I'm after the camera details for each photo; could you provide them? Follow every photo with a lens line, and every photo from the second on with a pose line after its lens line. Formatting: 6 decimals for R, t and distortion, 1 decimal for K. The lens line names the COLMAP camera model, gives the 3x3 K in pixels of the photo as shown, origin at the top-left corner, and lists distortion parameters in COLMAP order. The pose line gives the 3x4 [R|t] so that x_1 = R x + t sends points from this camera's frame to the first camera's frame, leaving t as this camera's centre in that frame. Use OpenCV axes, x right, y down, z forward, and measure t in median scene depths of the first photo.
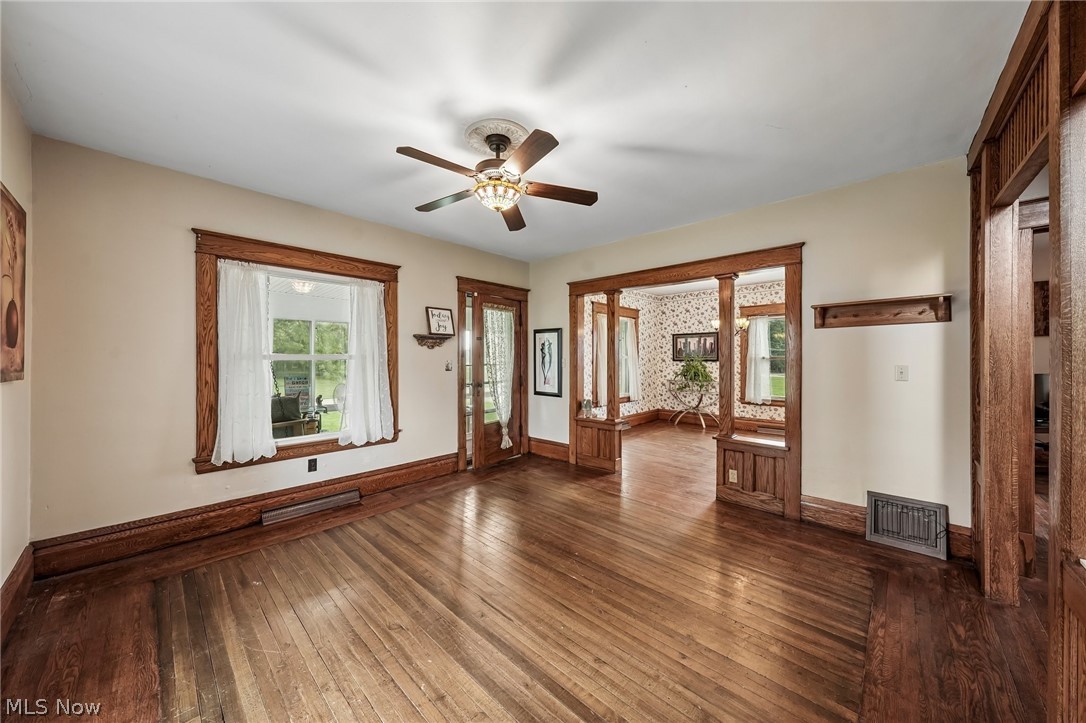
lens RADIAL K [[377.6, 0, 541.7], [0, 377.6, 359.6], [0, 0, 1]] dist [-0.003051, -0.000017]
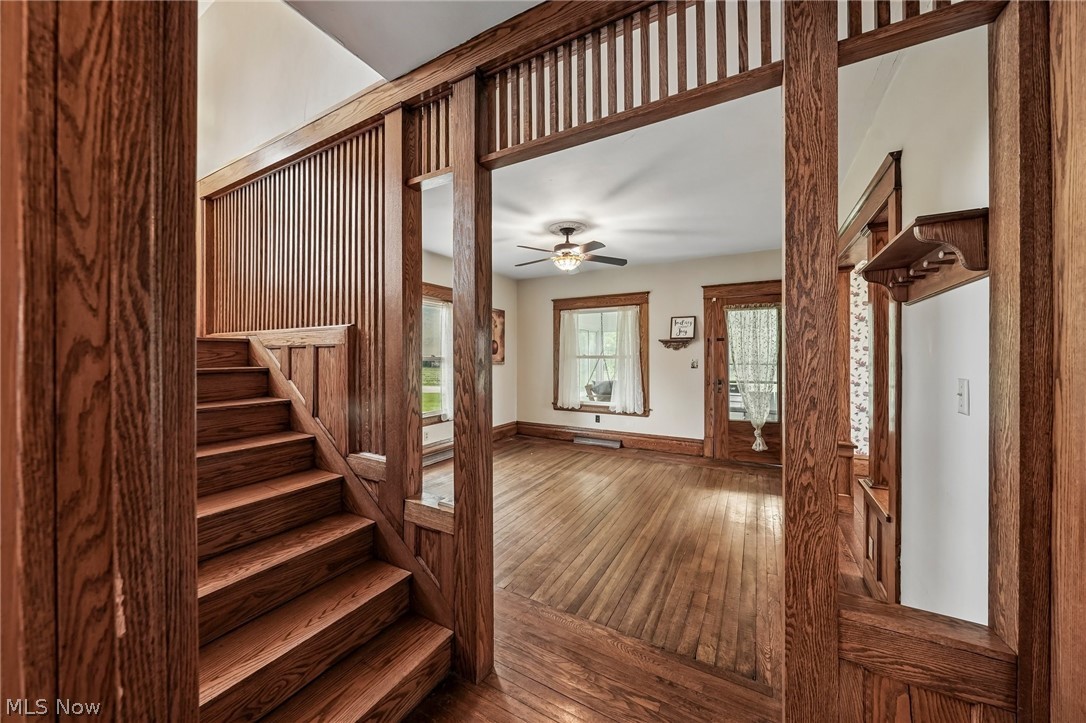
lens RADIAL K [[377.6, 0, 540.8], [0, 377.6, 353.1], [0, 0, 1]] dist [-0.003051, -0.000017]
pose [[0.237436, -0.010851, -0.971343, 0.873529], [-0.005217, 0.999909, -0.012445, -0.000390], [0.971389, 0.008022, 0.237357, 0.280878]]
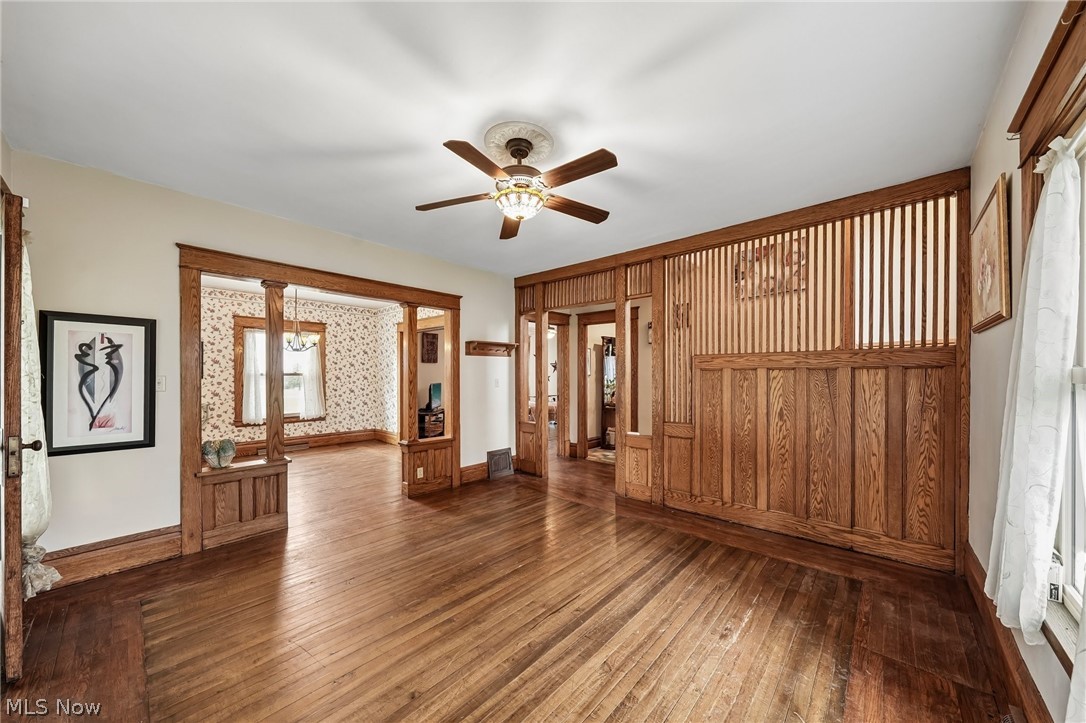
lens RADIAL K [[377.6, 0, 542.4], [0, 377.6, 375.8], [0, 0, 1]] dist [-0.003051, -0.000017]
pose [[-0.015616, -0.002570, 0.999875, -0.622069], [0.003277, 0.999991, 0.002622, -0.002279], [-0.999873, 0.003317, -0.015607, 0.556694]]
